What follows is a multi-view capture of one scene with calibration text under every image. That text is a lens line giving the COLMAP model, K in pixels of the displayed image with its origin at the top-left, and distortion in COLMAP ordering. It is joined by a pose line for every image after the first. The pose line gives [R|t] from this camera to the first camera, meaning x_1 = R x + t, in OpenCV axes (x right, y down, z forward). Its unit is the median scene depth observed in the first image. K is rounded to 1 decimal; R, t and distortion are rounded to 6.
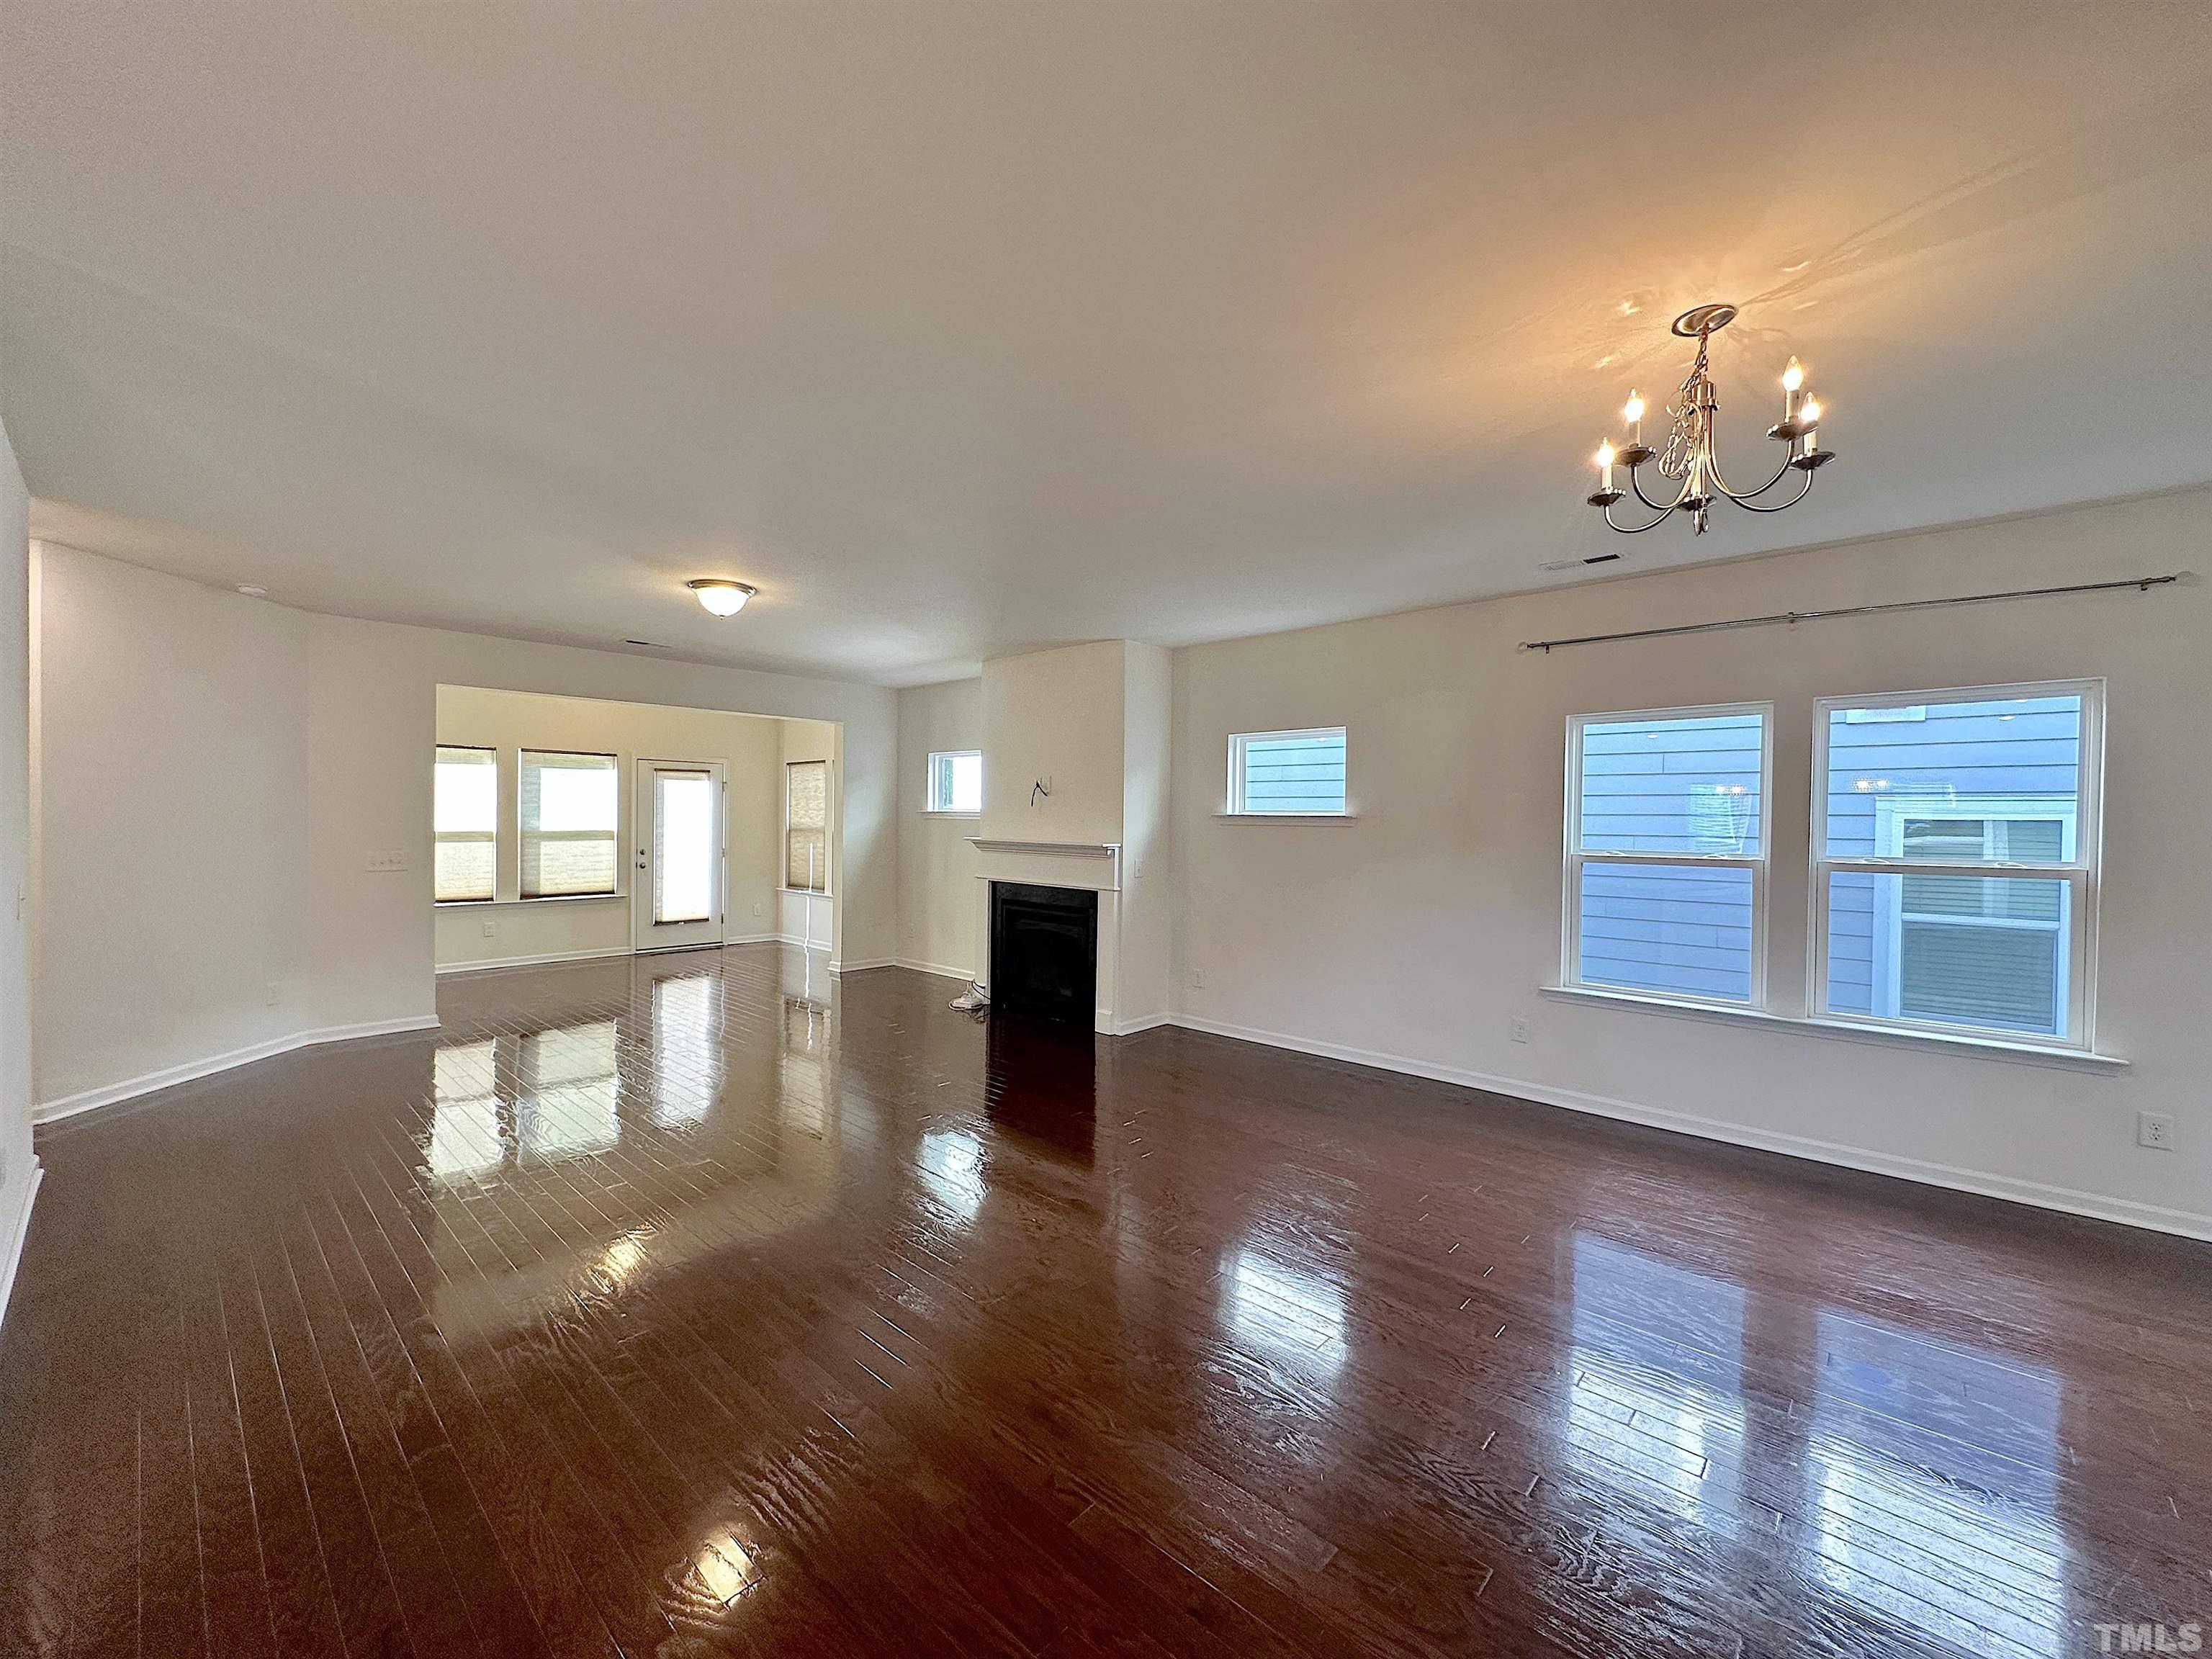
lens RADIAL K [[889.4, 0, 1103.8], [0, 889.4, 825.8], [0, 0, 1]] dist [-0.000975, 0.000308]
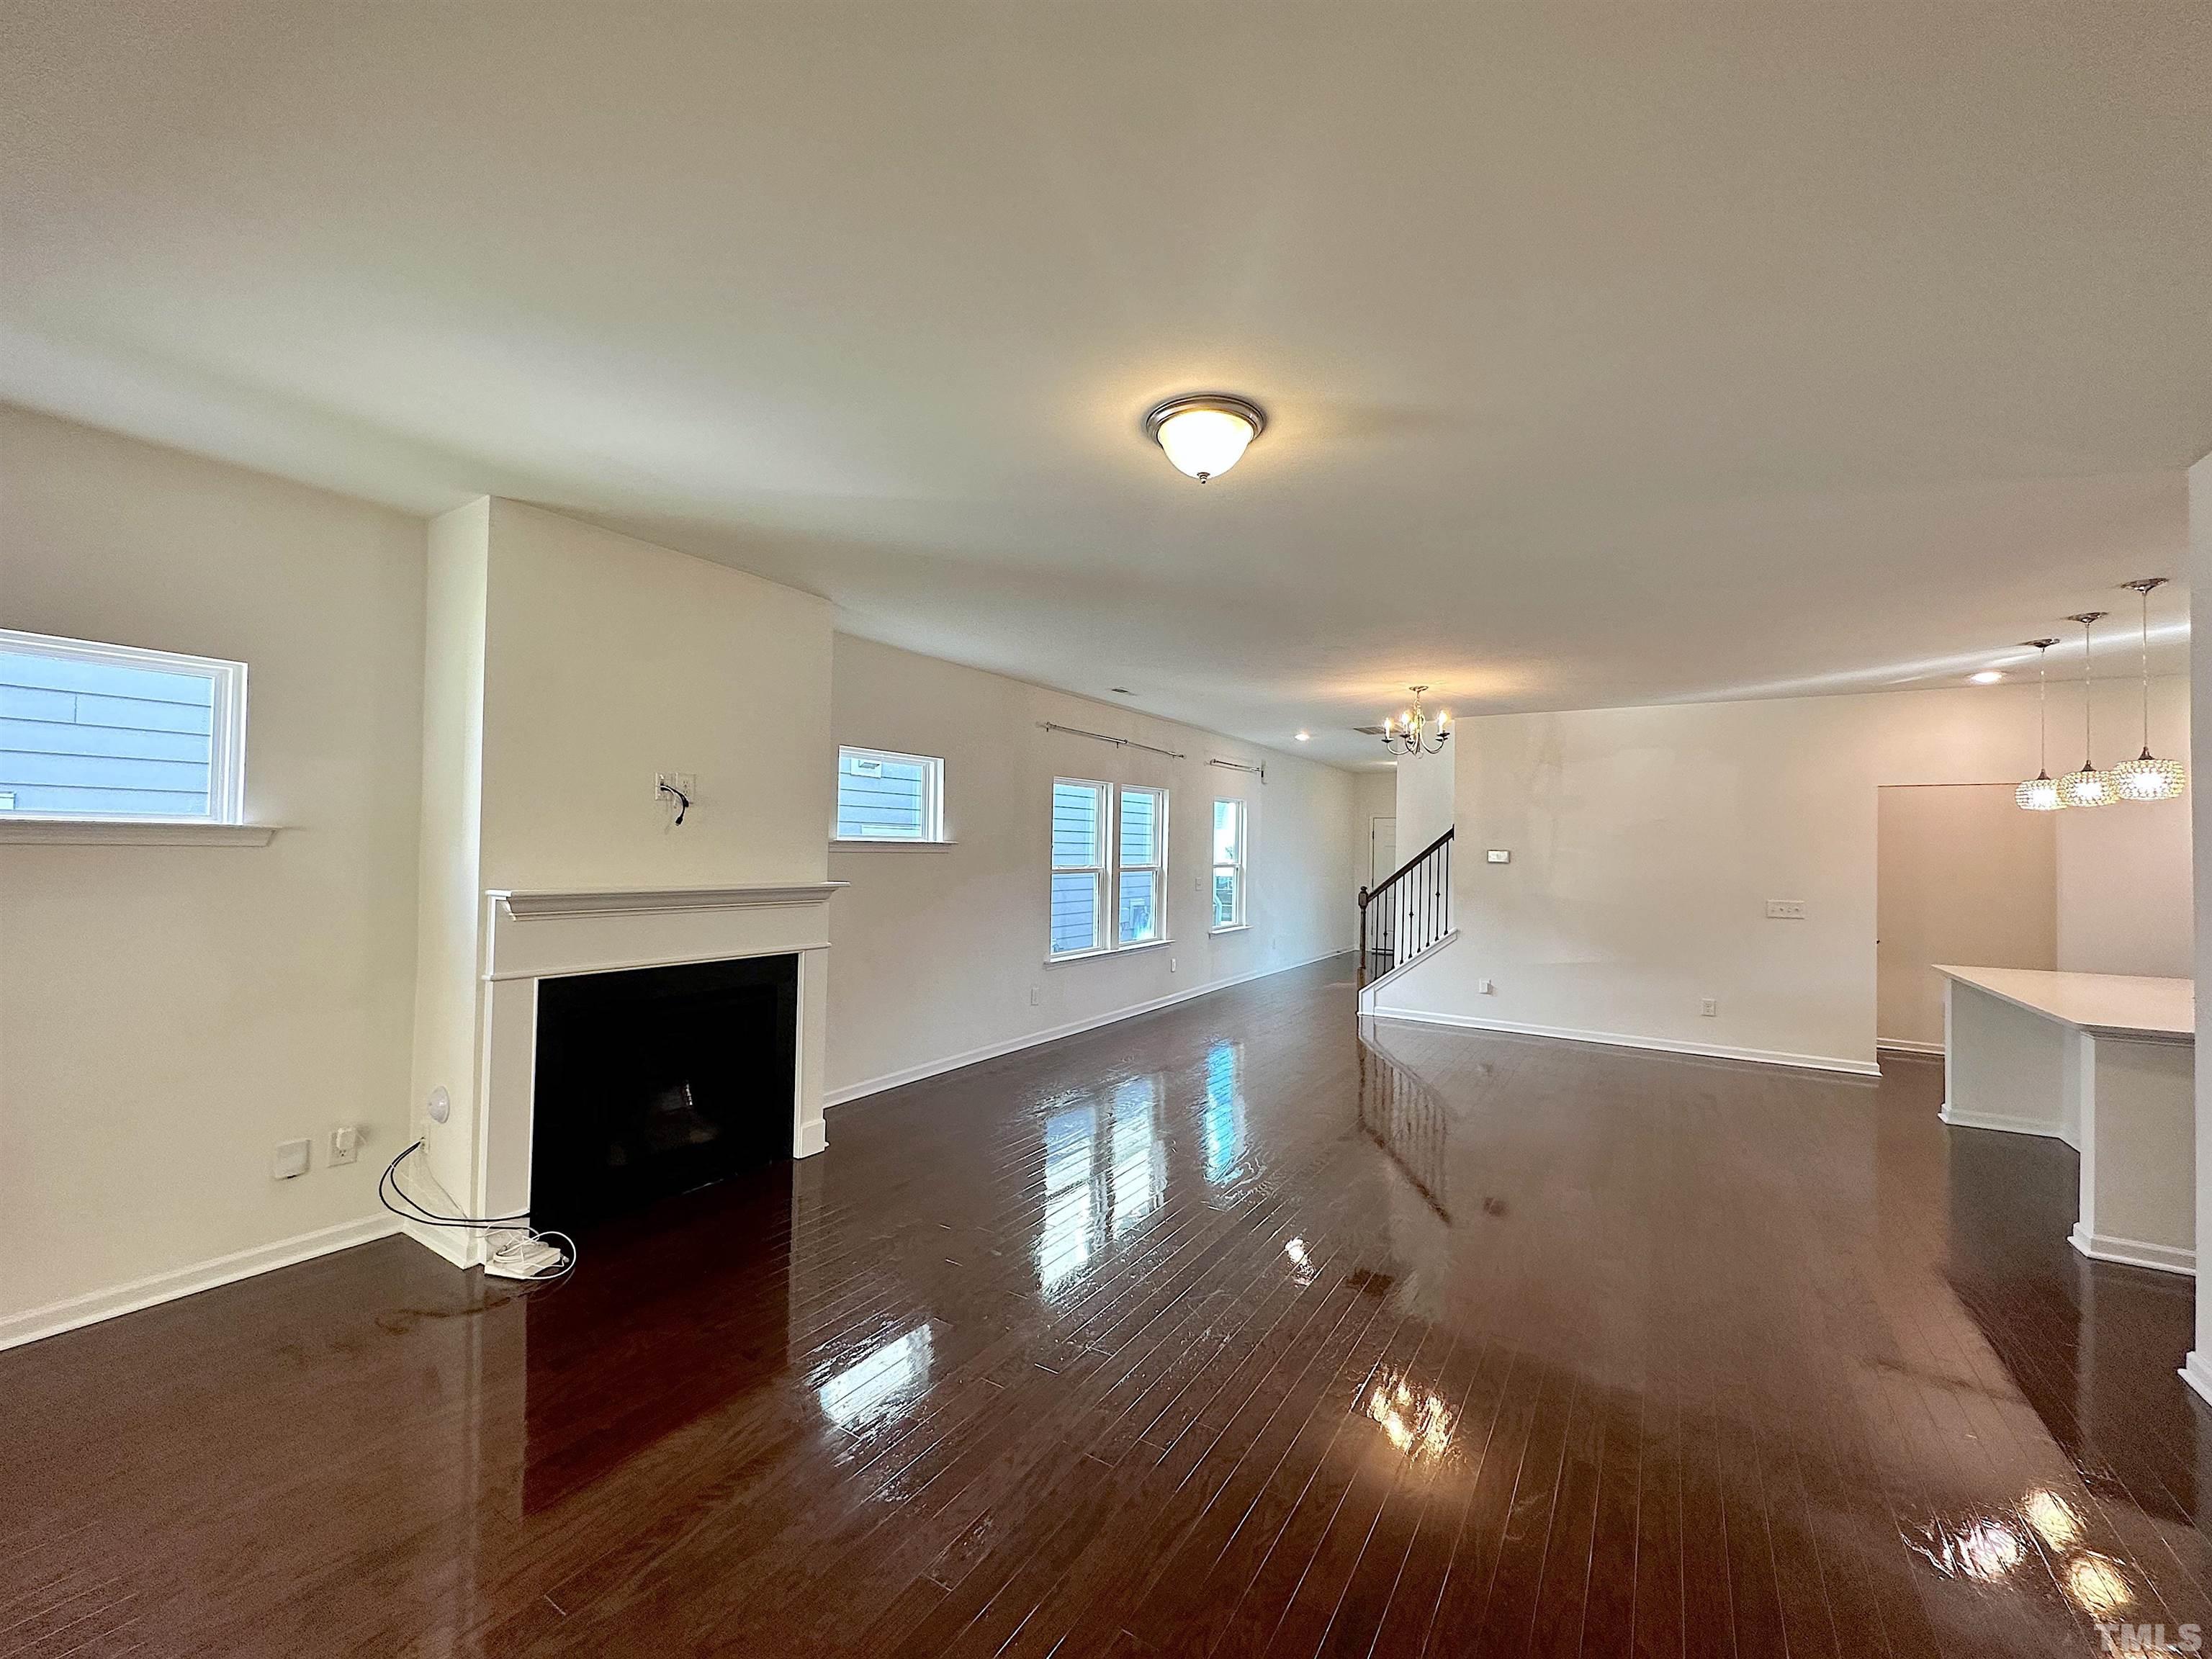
lens RADIAL K [[889.4, 0, 1103.8], [0, 889.4, 825.8], [0, 0, 1]] dist [-0.000975, 0.000308]
pose [[-0.178472, 0.001403, 0.983944, -0.789659], [-0.017484, 0.999837, -0.004597, -0.028914], [-0.983790, -0.018024, -0.178418, 0.963106]]
